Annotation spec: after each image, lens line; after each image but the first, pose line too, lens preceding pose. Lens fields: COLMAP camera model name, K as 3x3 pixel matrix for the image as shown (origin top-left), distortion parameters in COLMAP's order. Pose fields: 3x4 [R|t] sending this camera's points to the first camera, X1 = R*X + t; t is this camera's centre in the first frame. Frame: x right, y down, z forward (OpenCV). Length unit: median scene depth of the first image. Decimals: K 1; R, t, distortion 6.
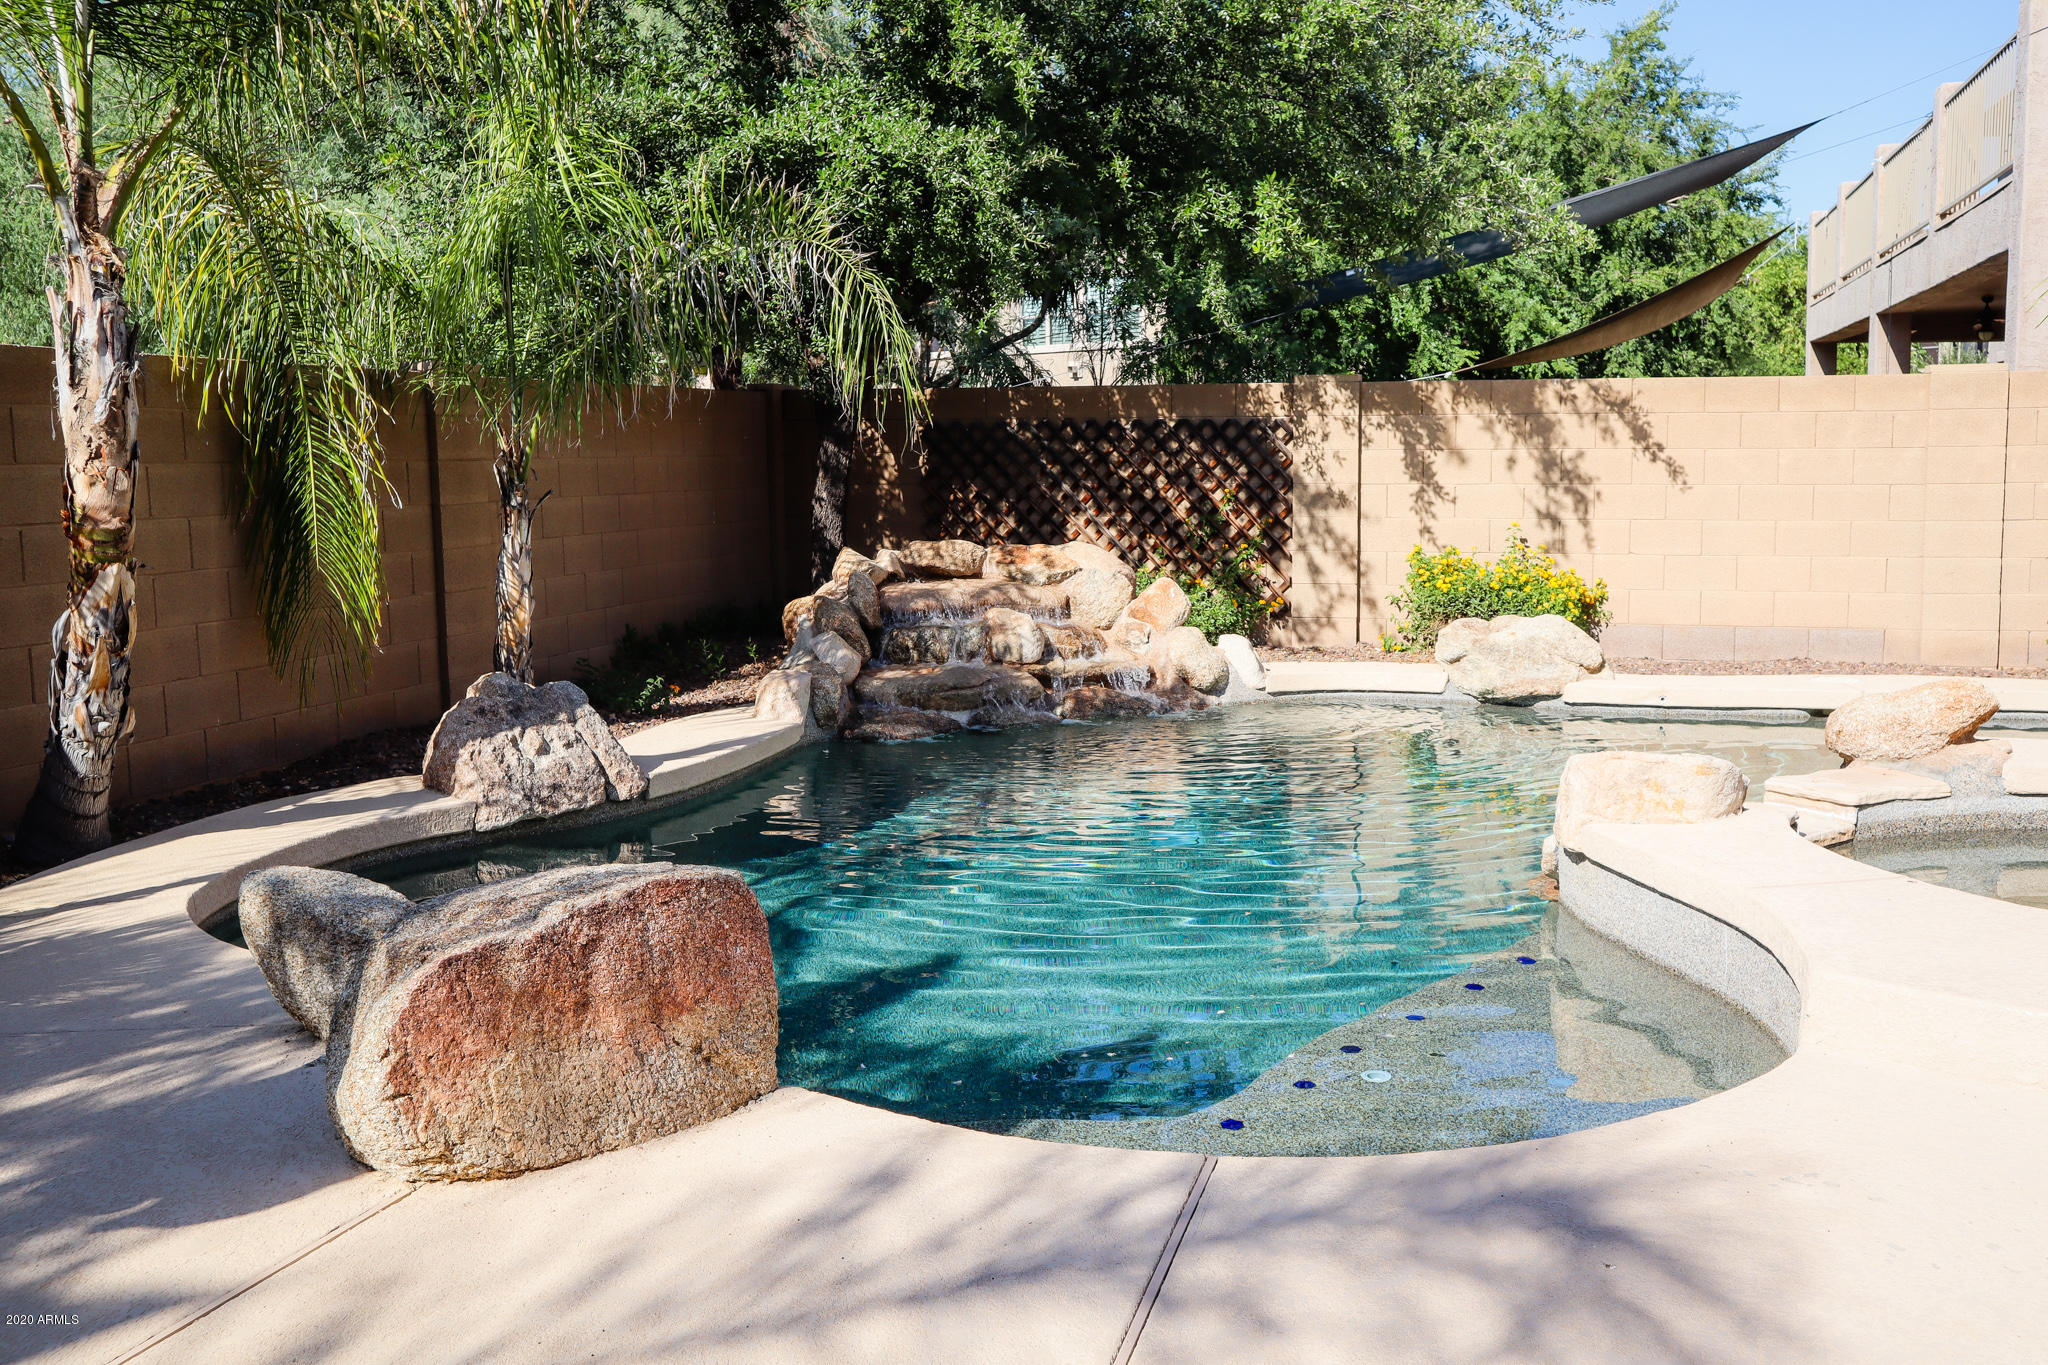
lens RADIAL K [[1847.3, 0, 1019.5], [0, 1847.3, 667.1], [0, 0, 1]] dist [-0.023248, 0.010622]
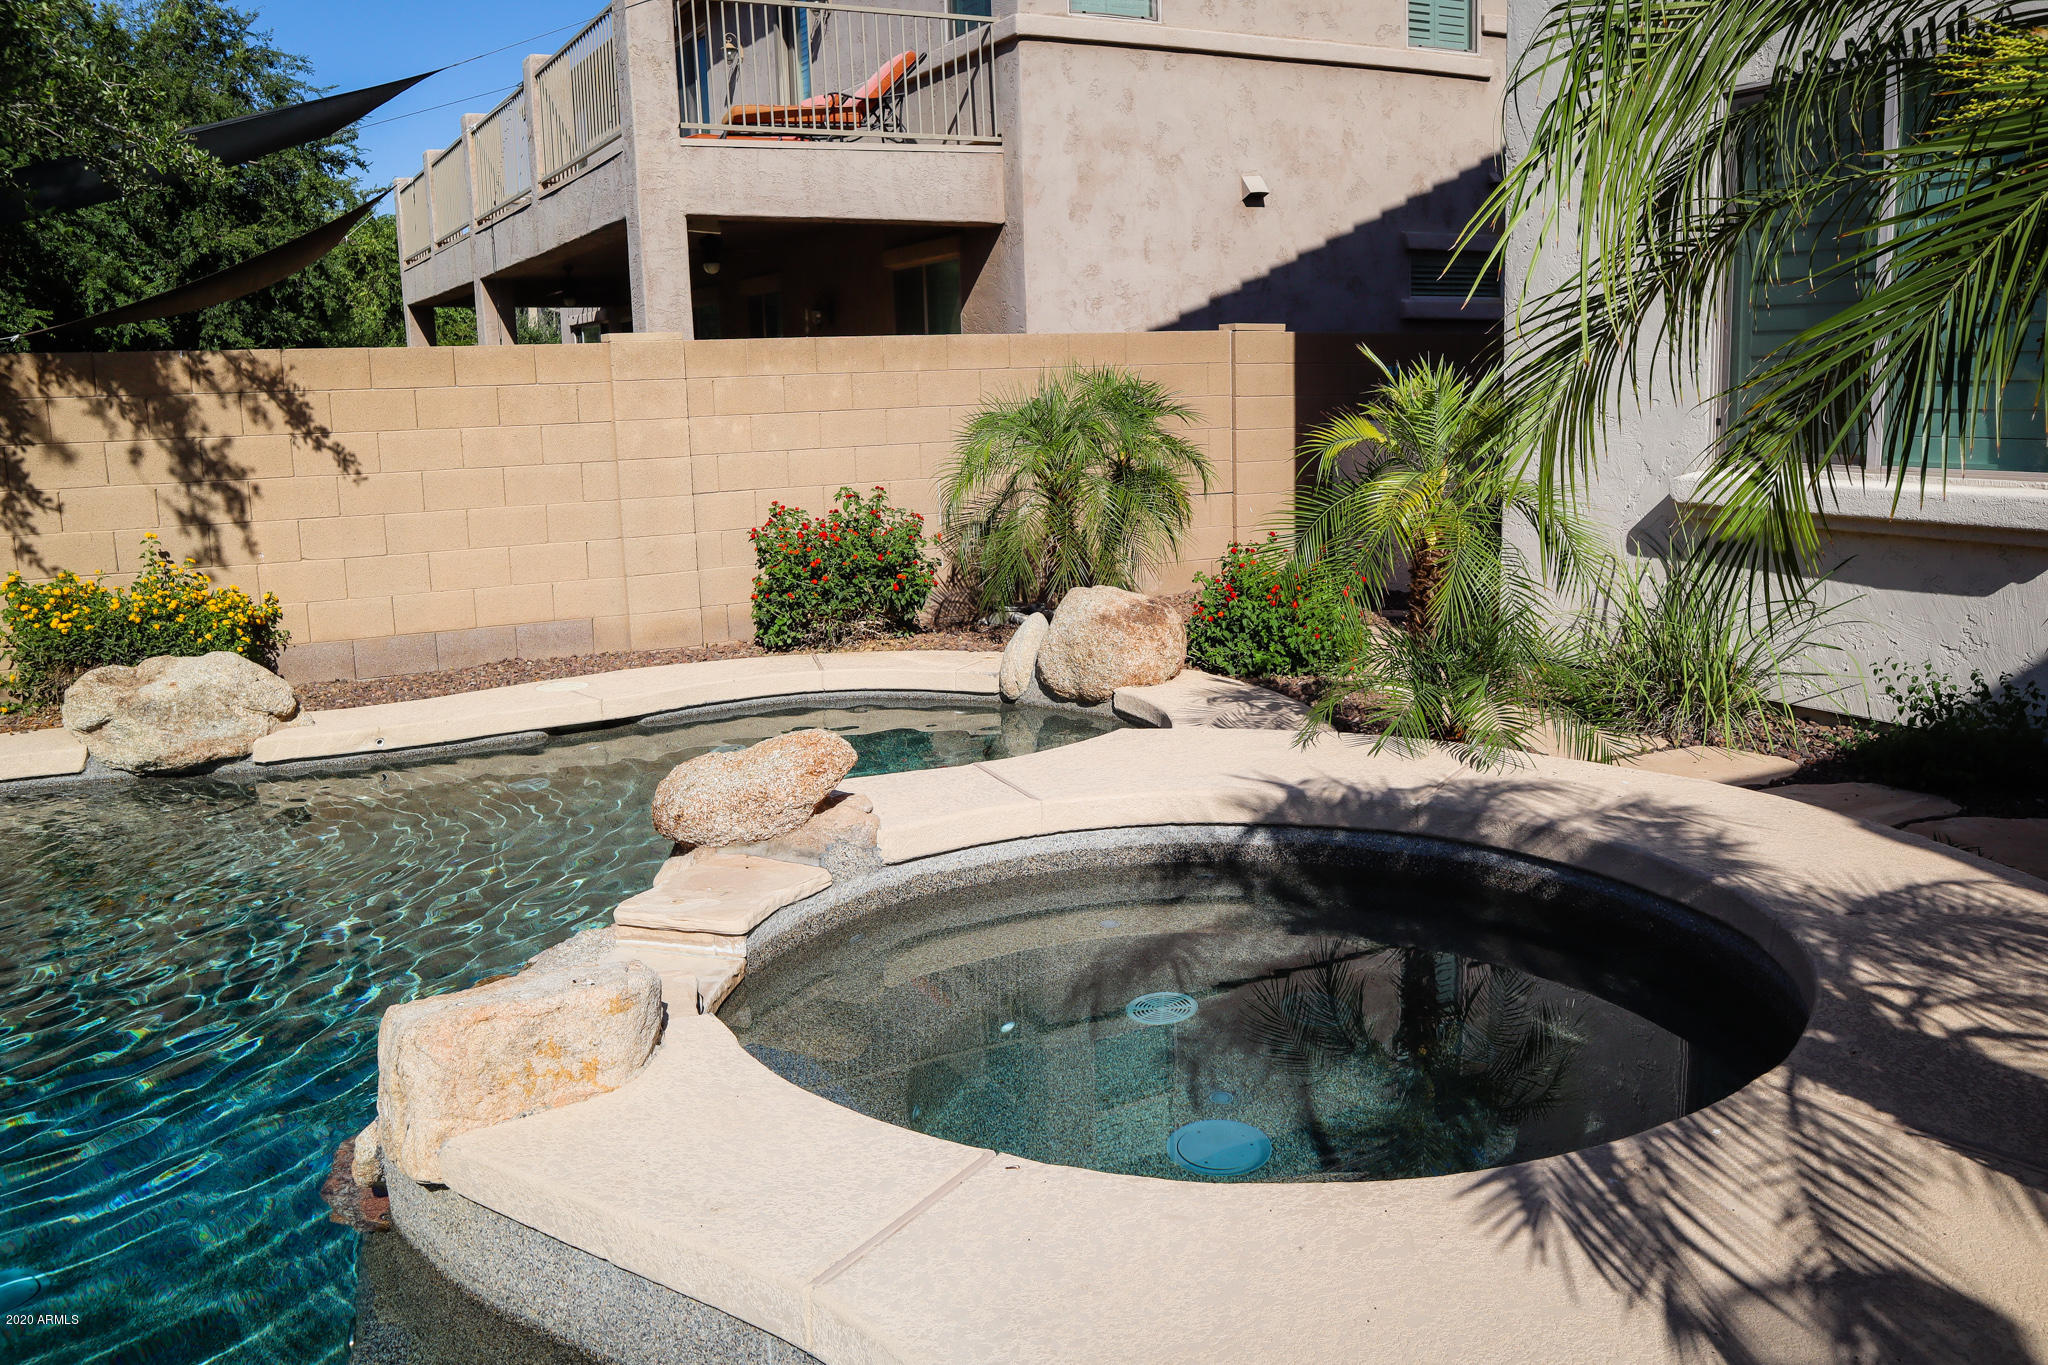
lens RADIAL K [[1644.3, 0, 977.9], [0, 1644.3, 617.2], [0, 0, 1]] dist [-0.019231, 0.031228]
pose [[0.728806, -0.110481, 0.675748, 0.048845], [0.101279, 0.993435, 0.053191, -0.043160], [-0.677188, 0.029673, 0.735211, 0.245316]]
